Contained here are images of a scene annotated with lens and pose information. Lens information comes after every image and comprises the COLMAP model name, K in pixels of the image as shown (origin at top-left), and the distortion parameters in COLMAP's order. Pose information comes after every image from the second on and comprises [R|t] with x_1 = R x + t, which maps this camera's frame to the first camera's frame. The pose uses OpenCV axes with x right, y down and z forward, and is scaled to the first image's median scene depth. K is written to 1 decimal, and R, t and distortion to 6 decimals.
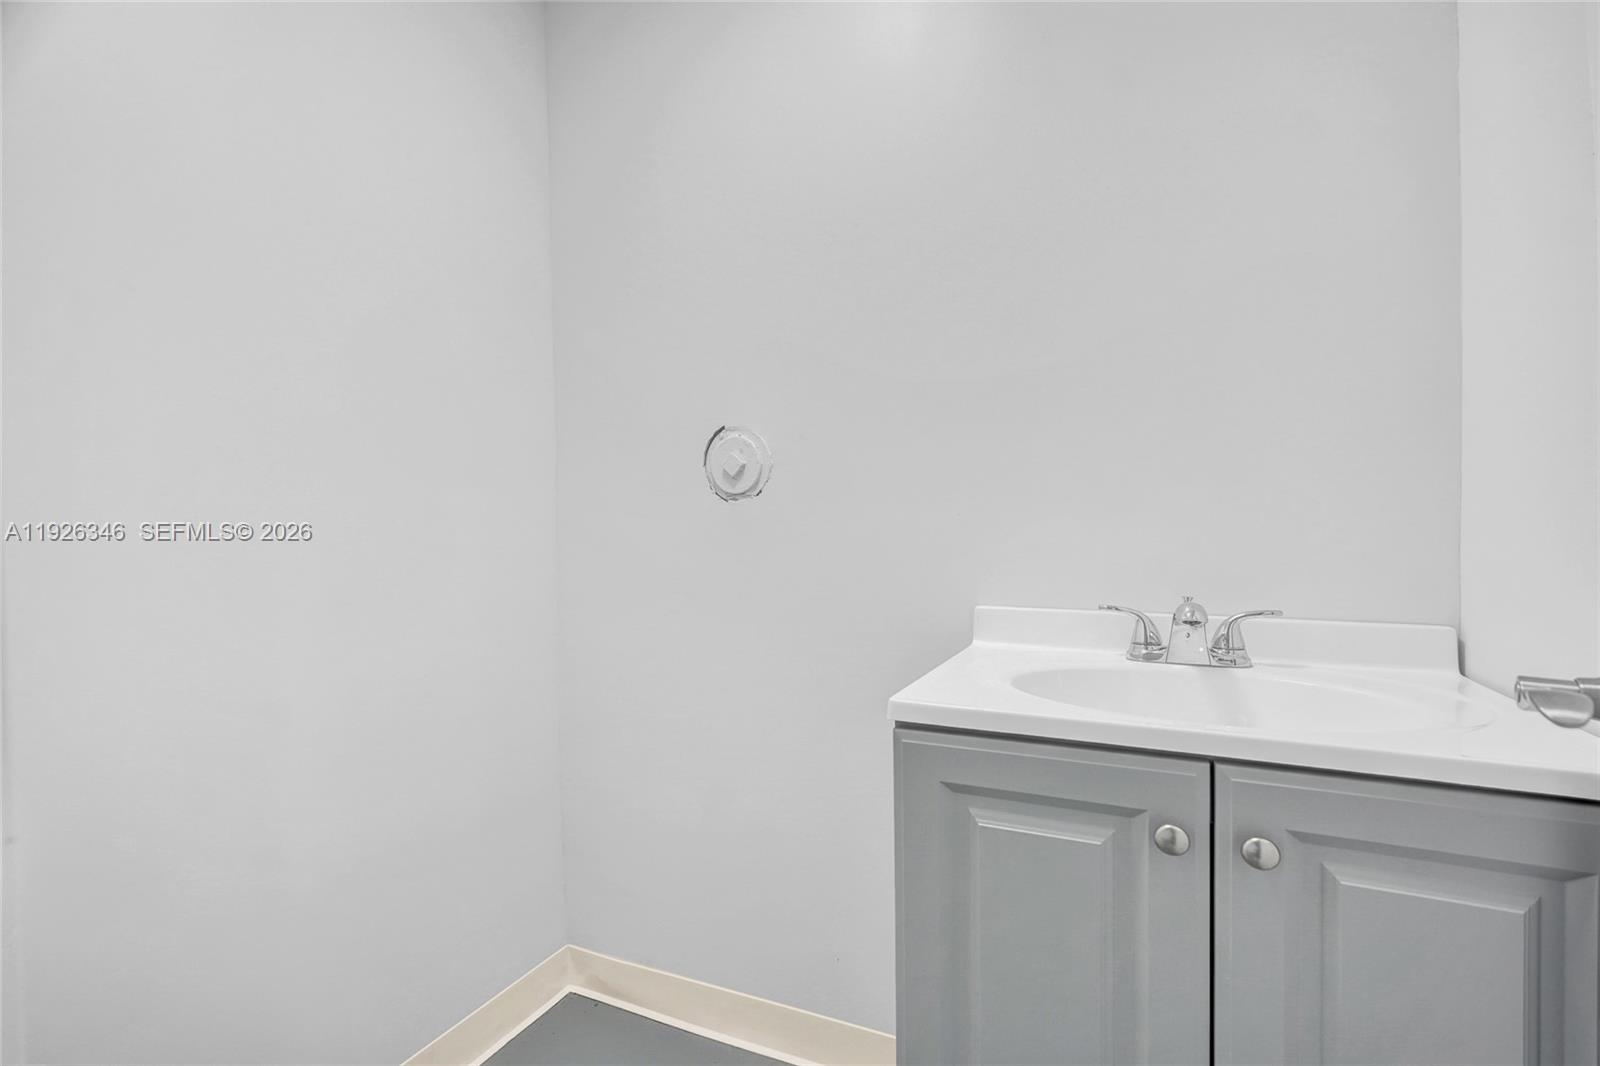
lens RADIAL K [[734.9, 0, 771.3], [0, 734.9, 545.6], [0, 0, 1]] dist [-0.000717, 0.006201]
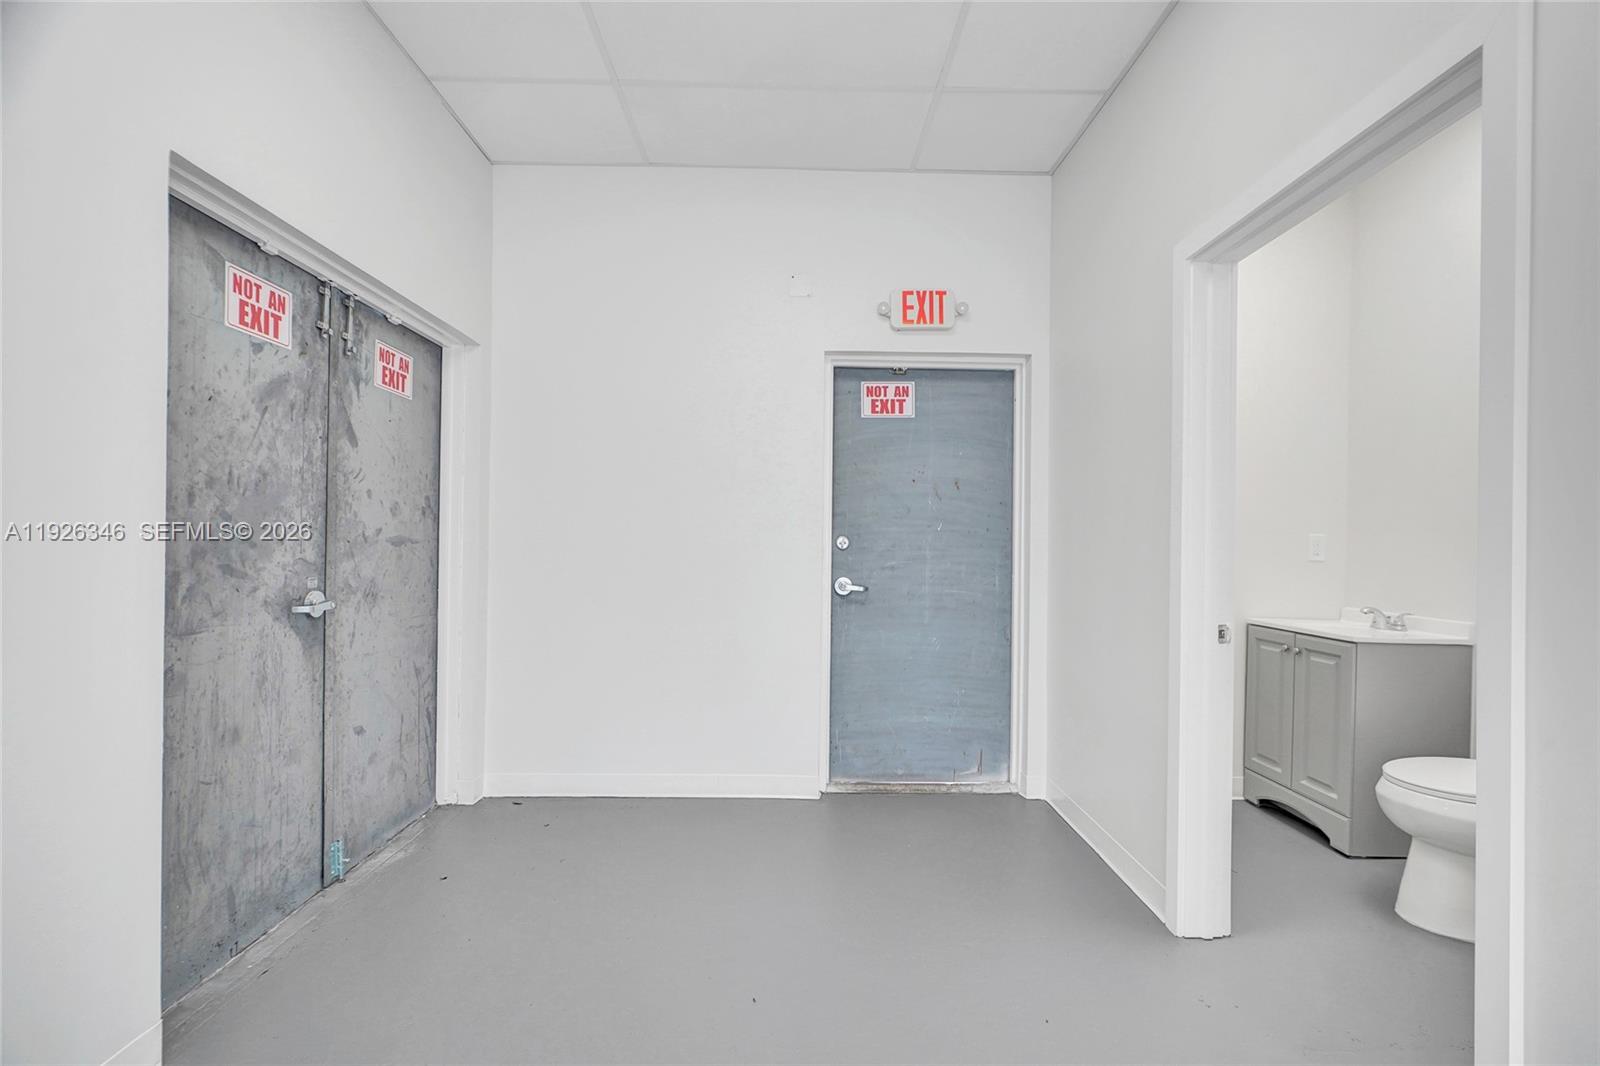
lens RADIAL K [[703.7, 0, 801.1], [0, 703.7, 539.2], [0, 0, 1]] dist [0.001357, 0.000629]
pose [[0.443333, 0.012591, -0.896268, 2.304046], [-0.041938, 0.999098, -0.006709, -0.095829], [0.895375, 0.040561, 0.443461, -2.715729]]
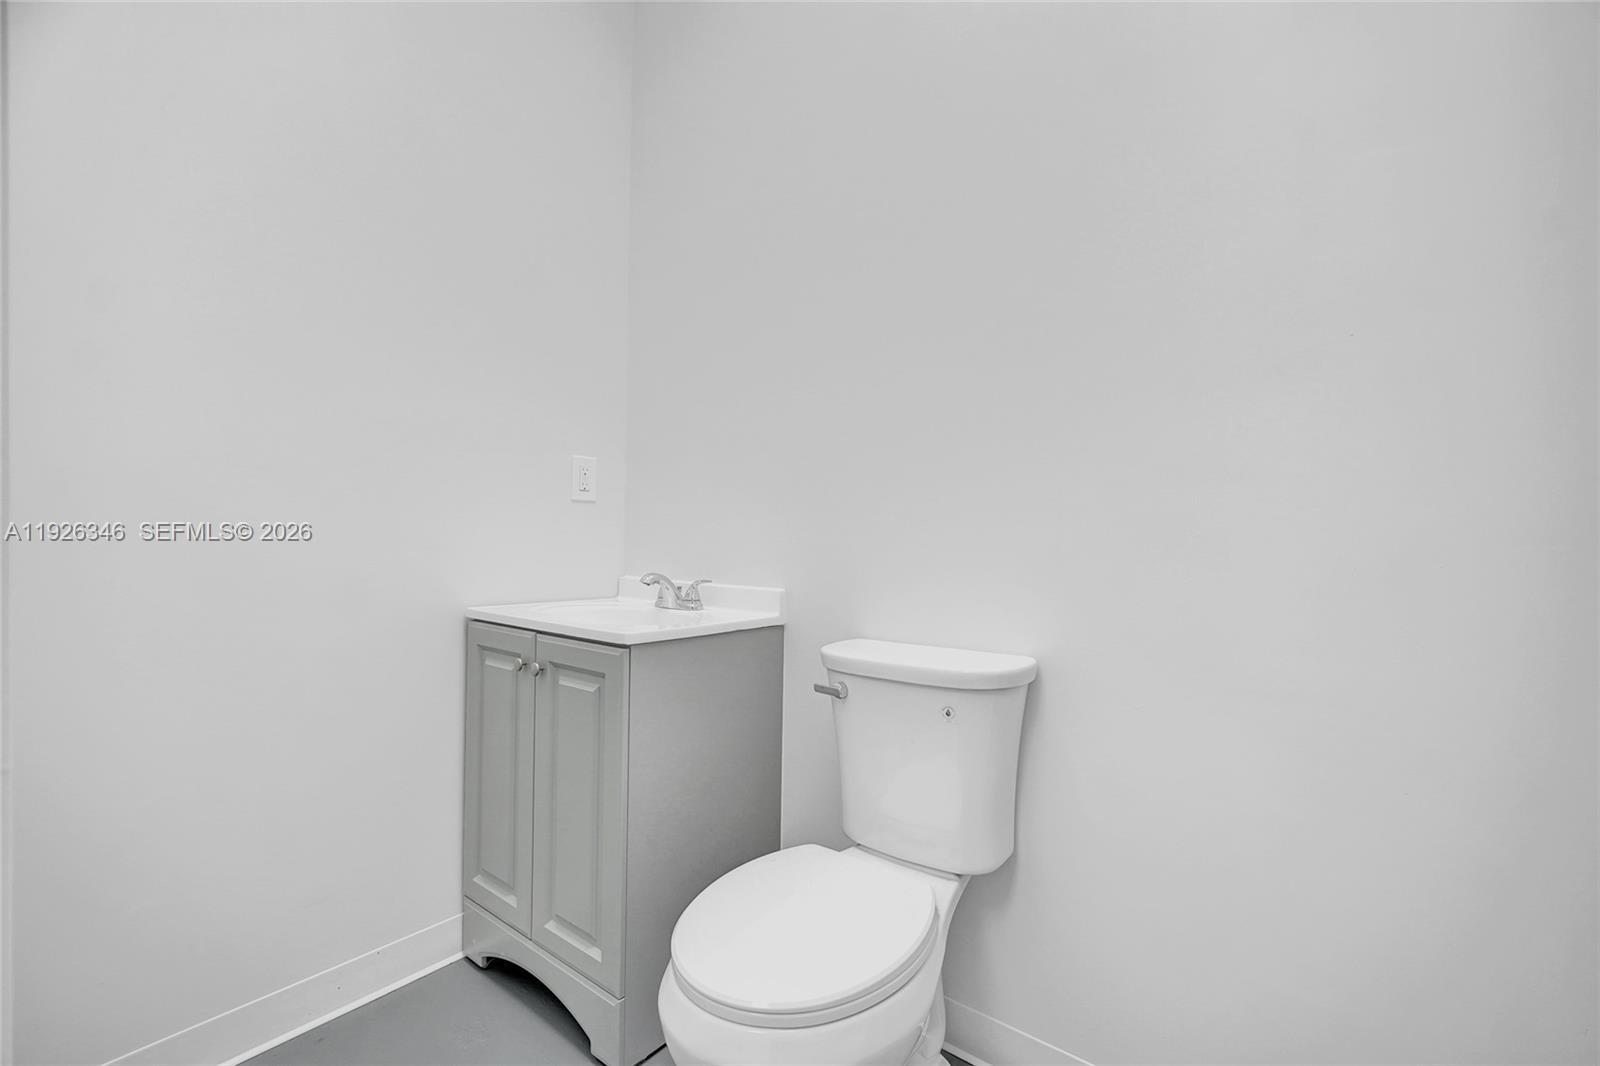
lens RADIAL K [[676.3, 0, 800.2], [0, 676.3, 543.4], [0, 0, 1]] dist [-0.000722, -0.000087]
pose [[0.971935, 0.019926, -0.234406, 1.387607], [-0.023009, 0.999681, -0.010425, 0.012438], [0.234123, 0.015526, 0.972083, -0.638904]]
